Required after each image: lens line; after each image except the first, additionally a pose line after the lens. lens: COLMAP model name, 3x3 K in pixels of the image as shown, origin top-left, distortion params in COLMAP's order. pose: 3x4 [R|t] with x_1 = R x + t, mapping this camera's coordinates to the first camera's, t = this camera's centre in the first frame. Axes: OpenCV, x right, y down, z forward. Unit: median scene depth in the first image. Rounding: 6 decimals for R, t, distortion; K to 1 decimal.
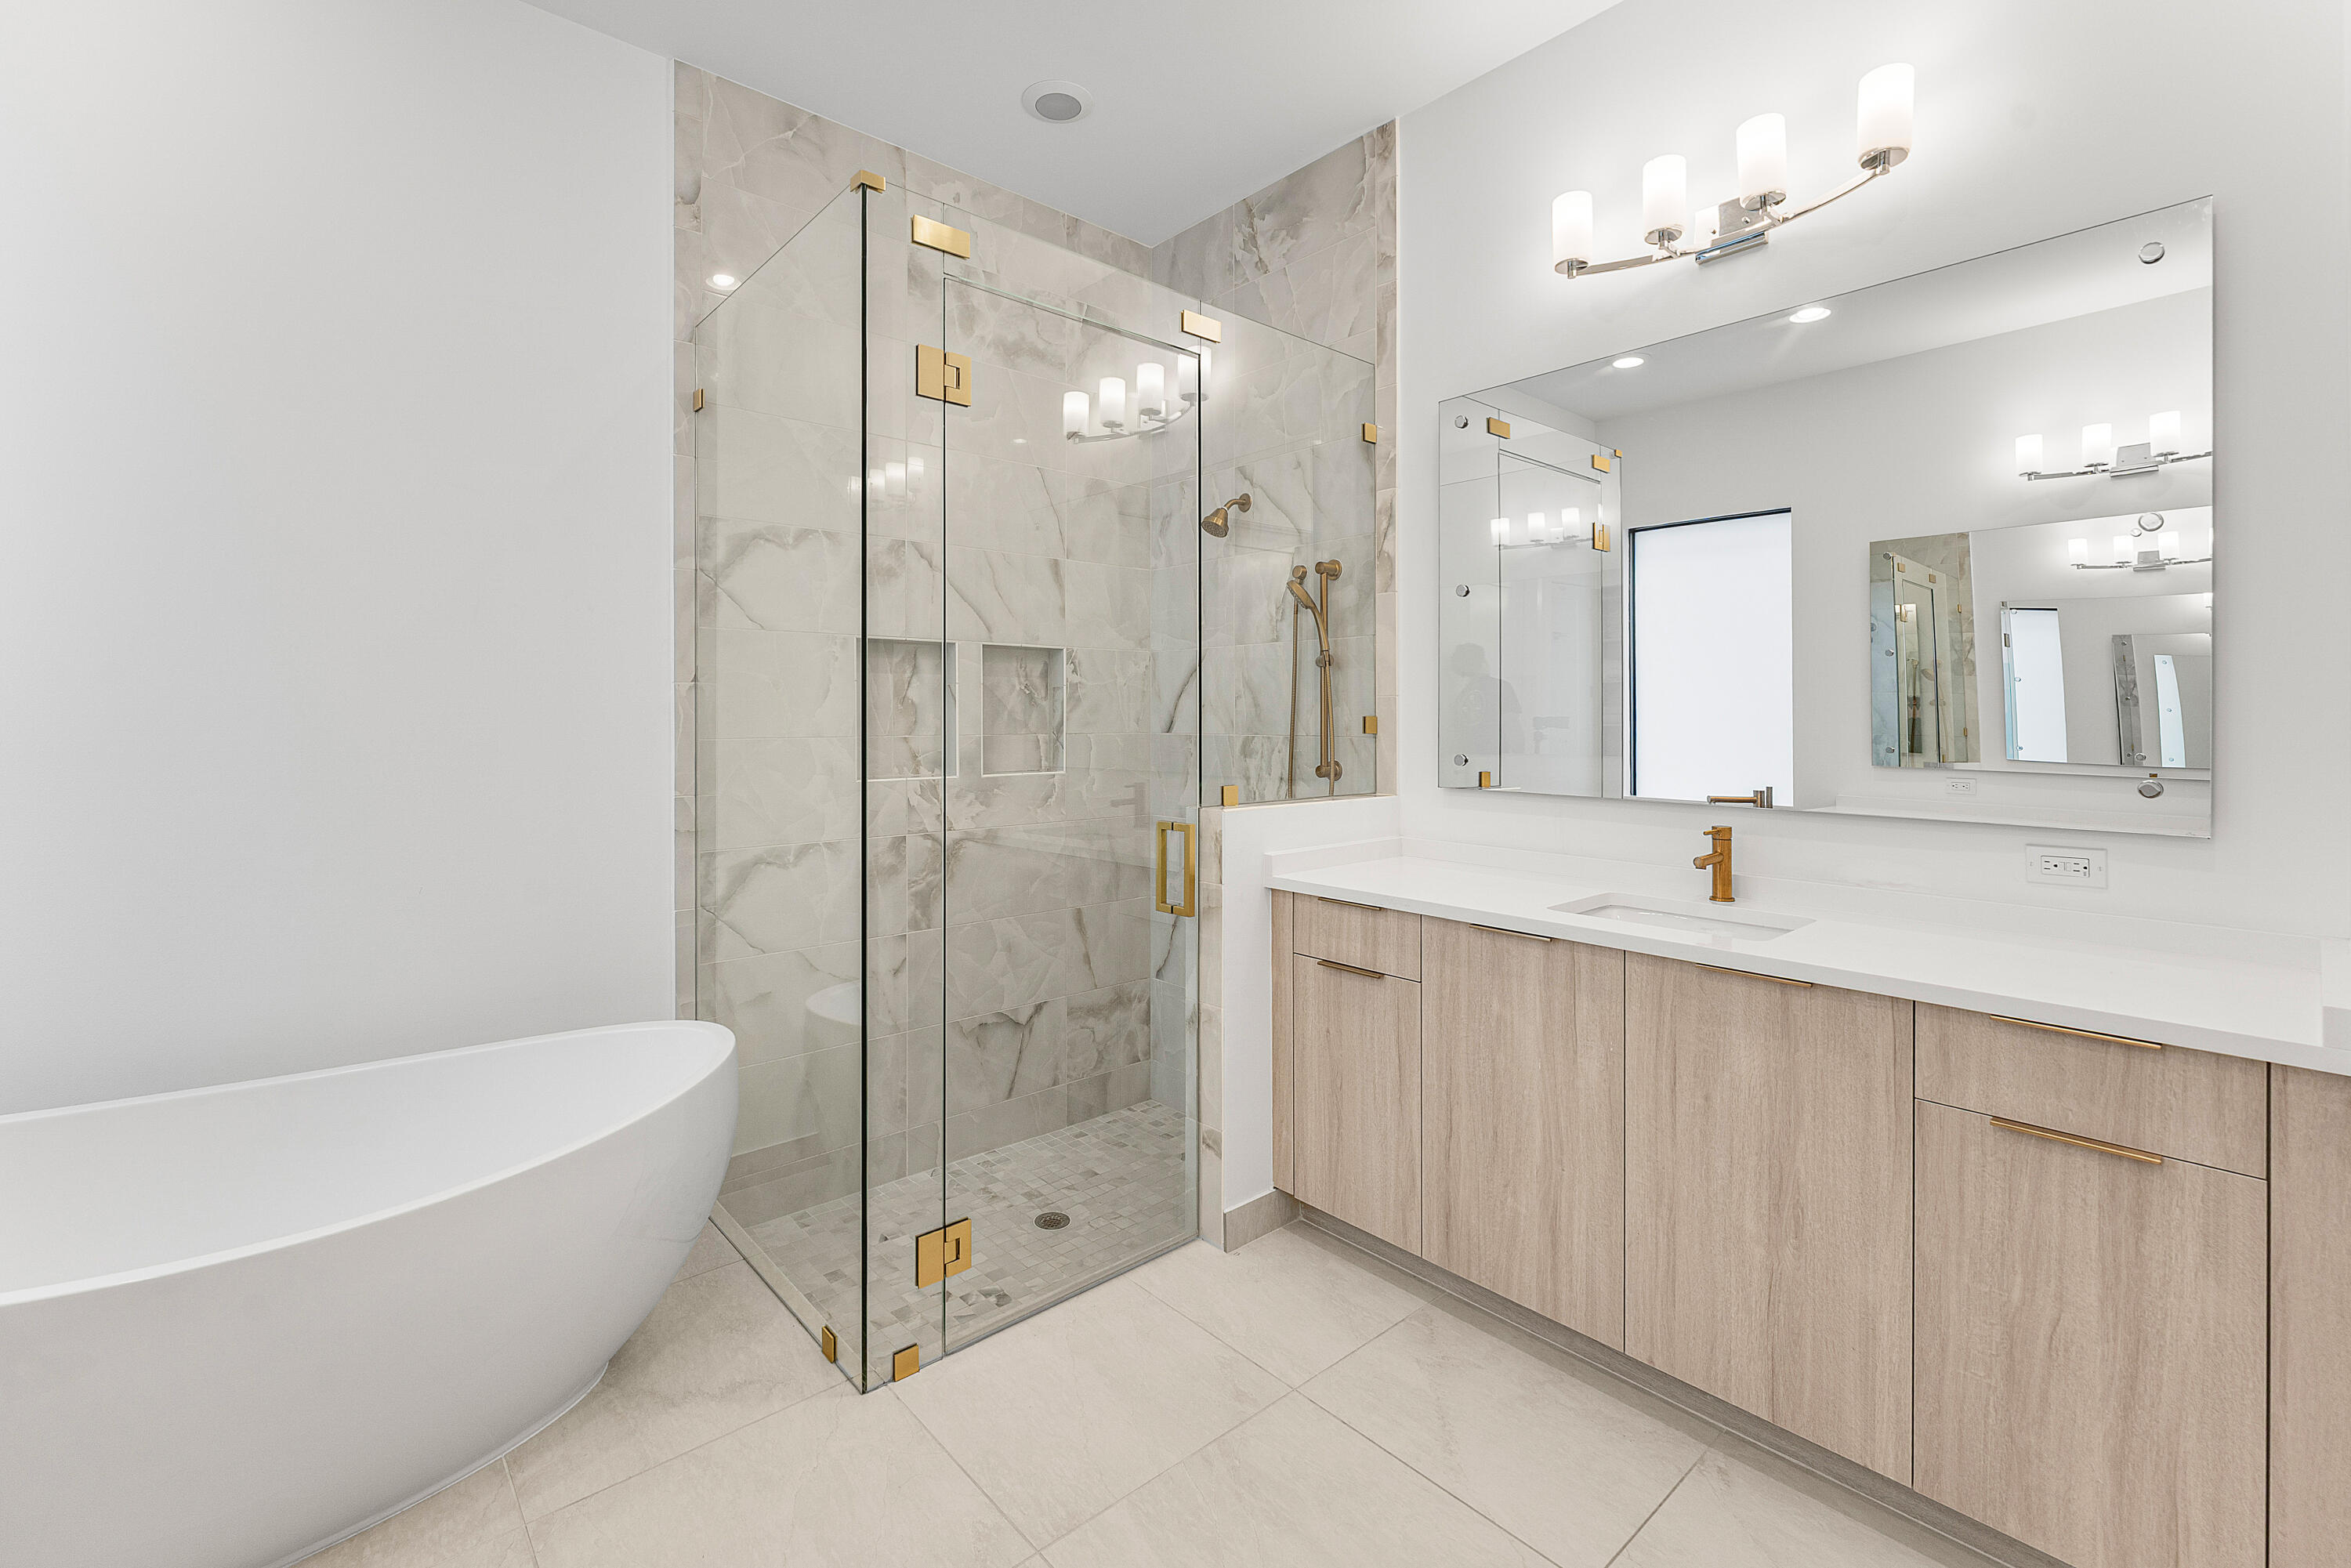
lens RADIAL K [[1021.4, 0, 1175.9], [0, 1021.4, 719.8], [0, 0, 1]] dist [-0.001387, -0.000094]
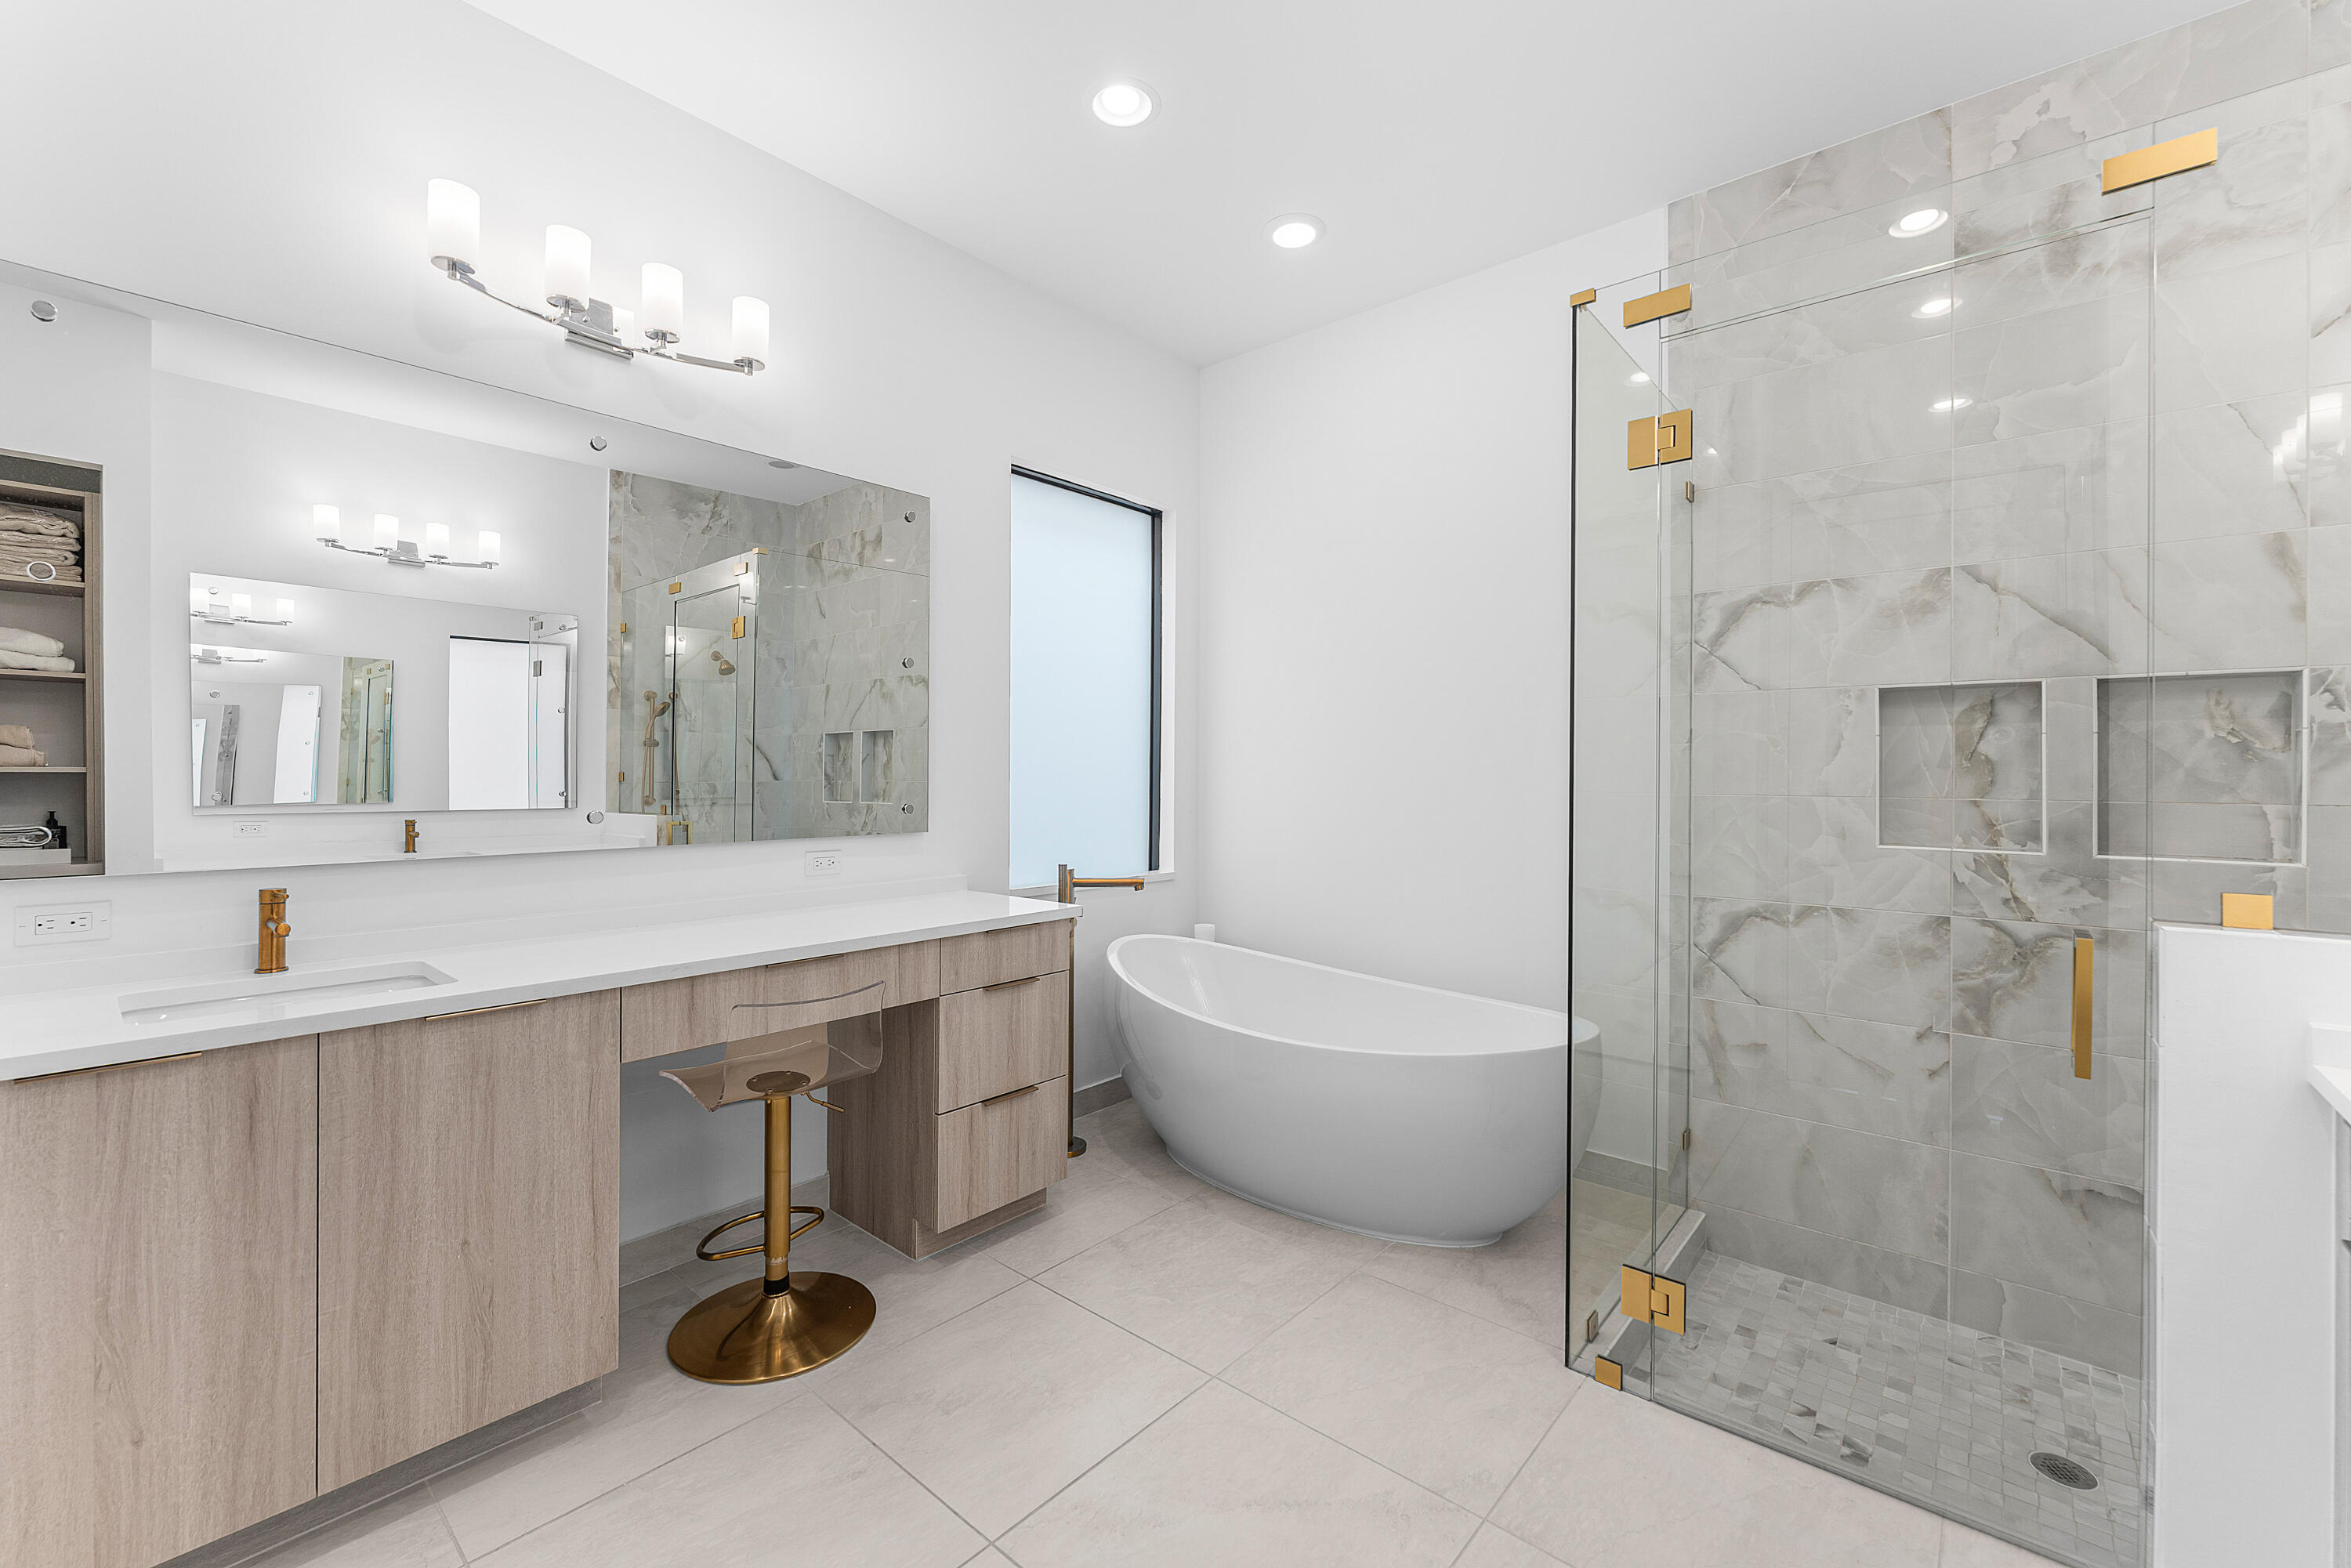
lens RADIAL K [[964.7, 0, 1181.8], [0, 964.7, 775.8], [0, 0, 1]] dist [-0.002100, -0.000408]
pose [[0.139837, 0.005840, -0.990157, 0.430086], [-0.009262, 0.999947, 0.004590, -0.000826], [0.990131, 0.008529, 0.139884, 0.258122]]
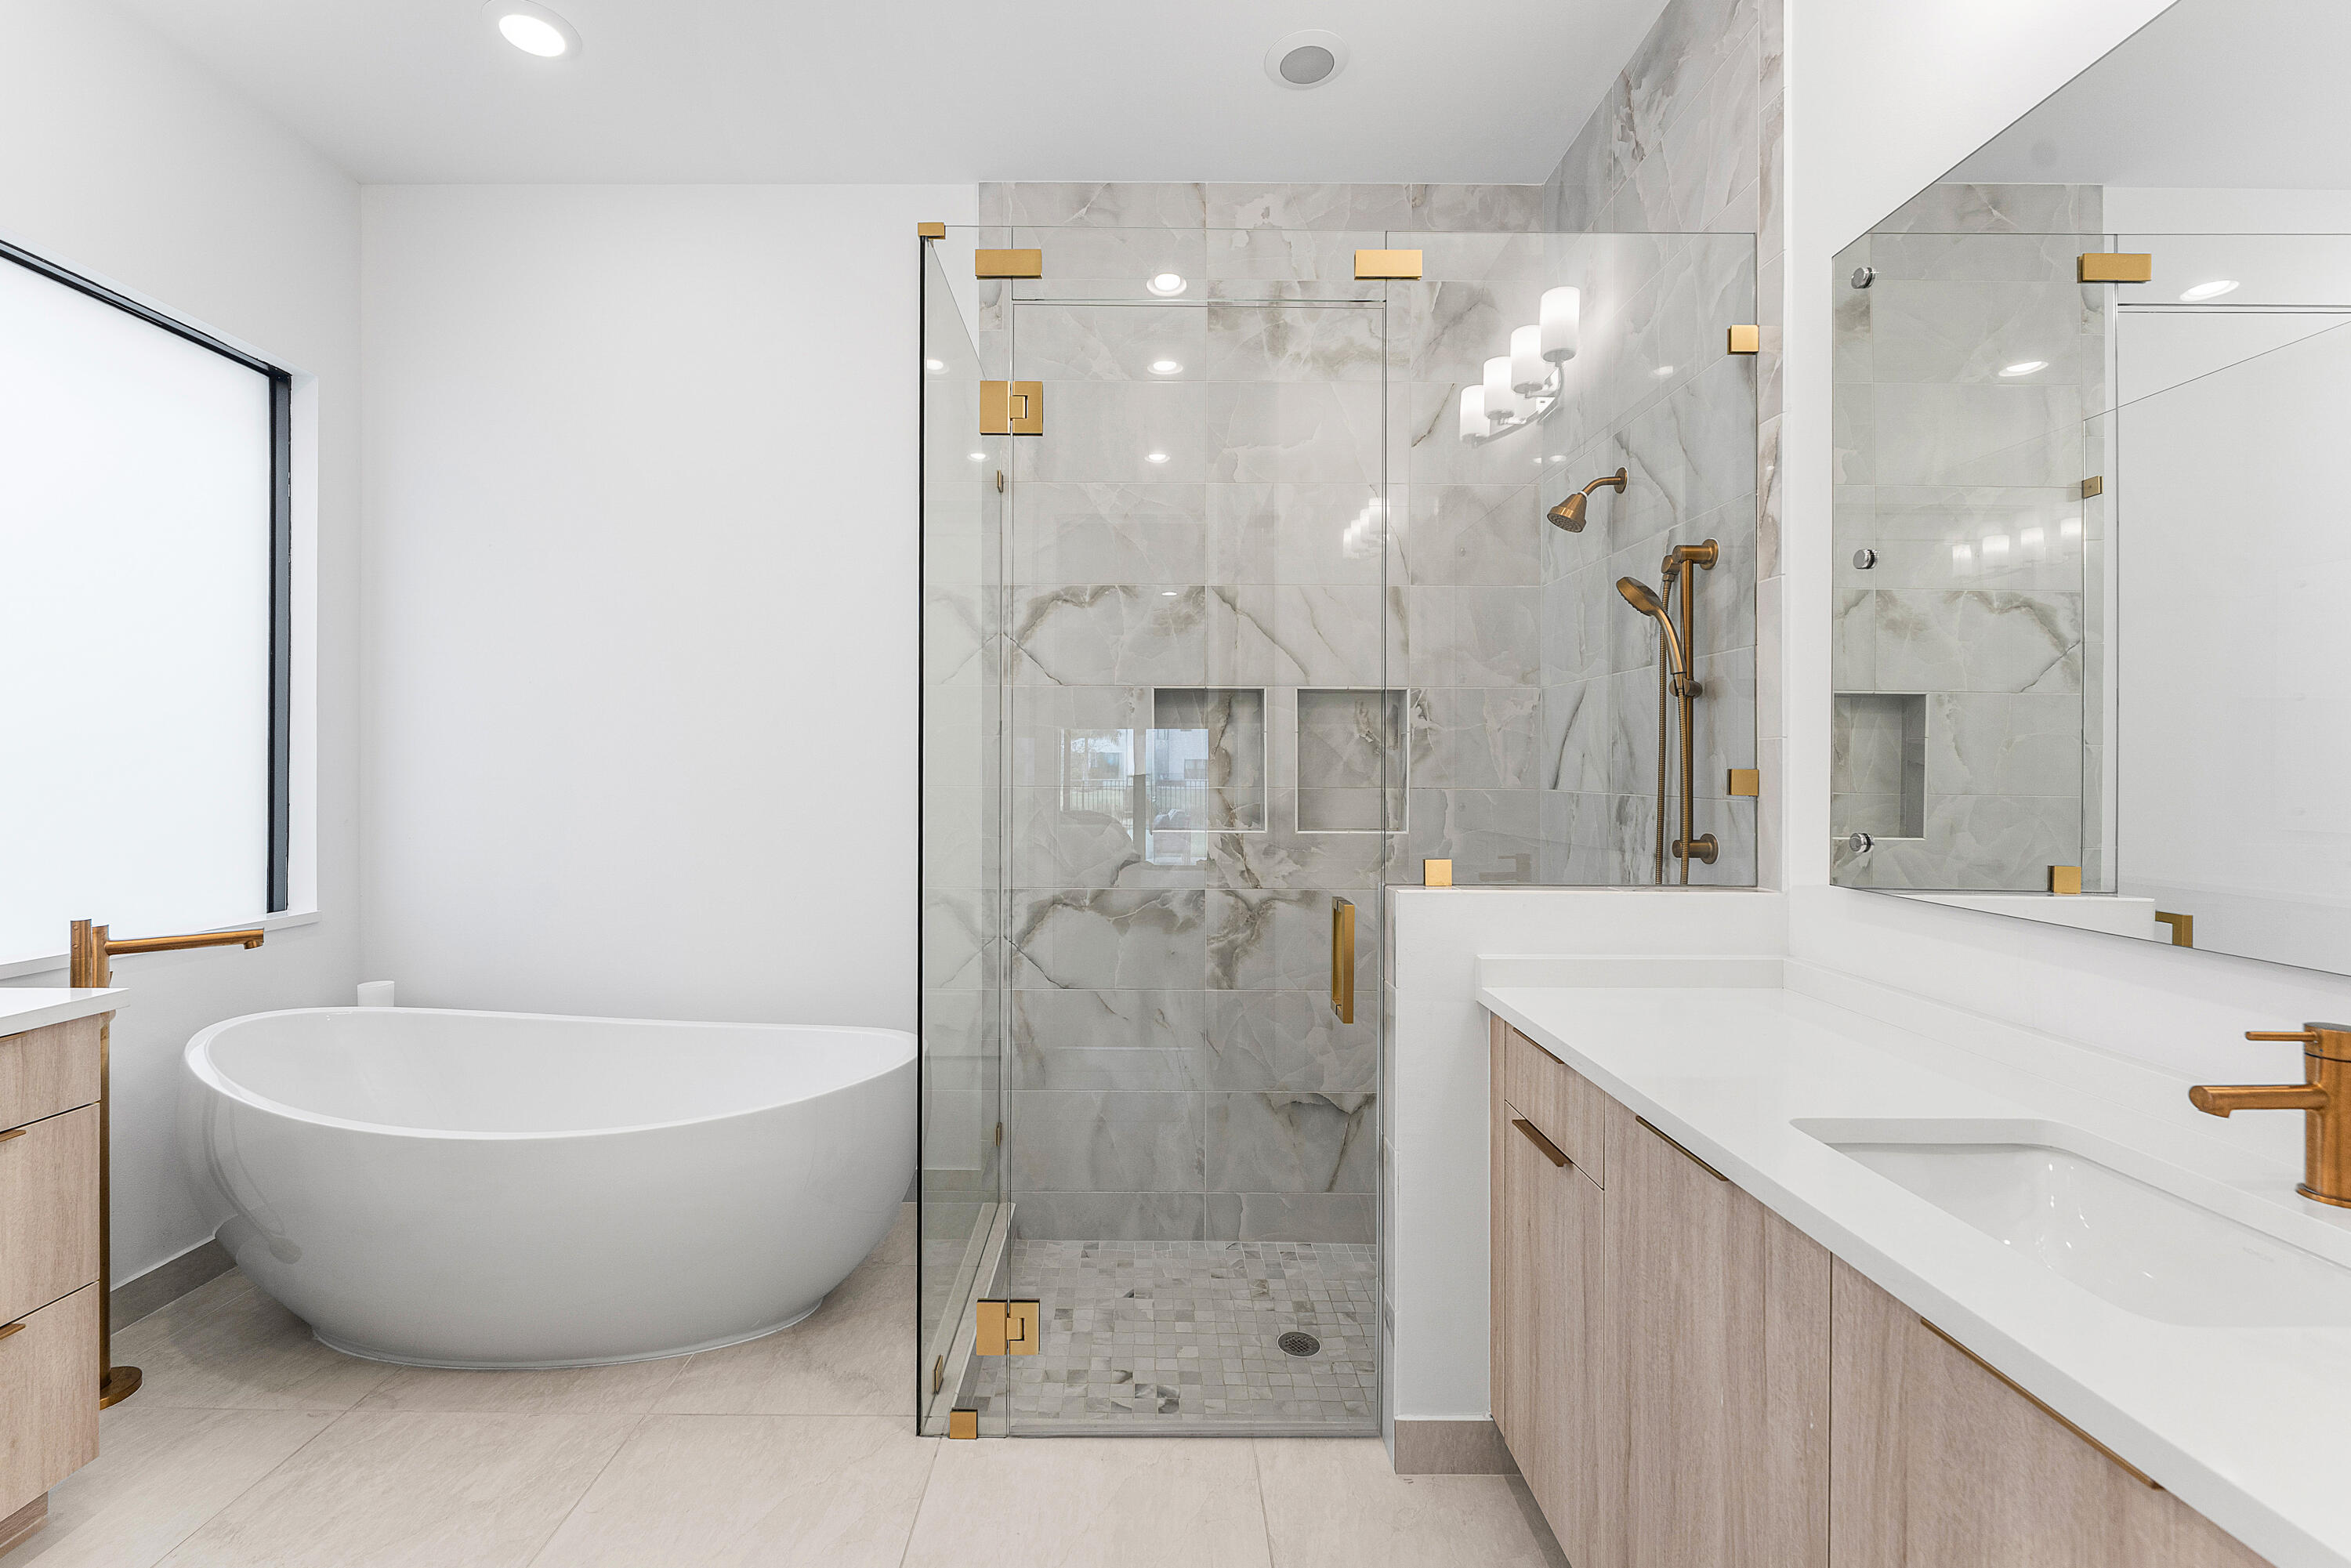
lens RADIAL K [[986.5, 0, 1143.4], [0, 986.5, 772.7], [0, 0, 1]] dist [-0.002206, -0.000638]
pose [[0.748632, 0.007140, -0.662947, 0.310059], [-0.007276, 0.999970, 0.002553, 0.000074], [0.662946, 0.002913, 0.748662, 0.256948]]
